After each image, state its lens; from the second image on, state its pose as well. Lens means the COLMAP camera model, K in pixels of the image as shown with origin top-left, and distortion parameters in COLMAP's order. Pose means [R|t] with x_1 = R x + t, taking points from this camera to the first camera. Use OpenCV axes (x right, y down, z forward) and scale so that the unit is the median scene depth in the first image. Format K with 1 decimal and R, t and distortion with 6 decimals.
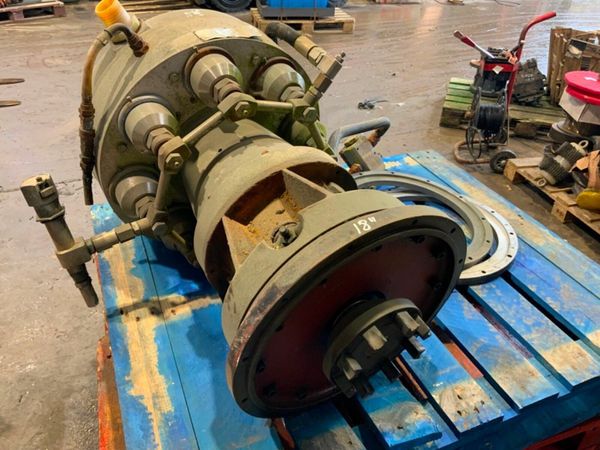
lens RADIAL K [[500.4, 0, 300.0], [0, 500.4, 225.0], [0, 0, 1]] dist [0.011944, 0.000473]
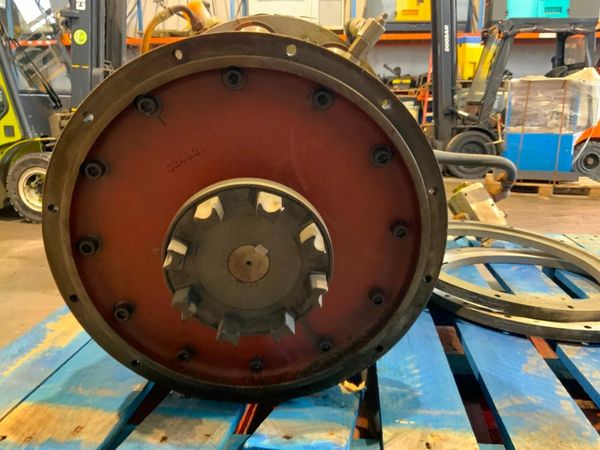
lens RADIAL K [[500.4, 0, 300.0], [0, 500.4, 225.0], [0, 0, 1]] dist [0.011944, 0.000473]
pose [[0.876375, 0.088441, -0.473439, 0.264396], [-0.247866, 0.925647, -0.285904, 0.188452], [0.412951, 0.367908, 0.833135, 0.234249]]
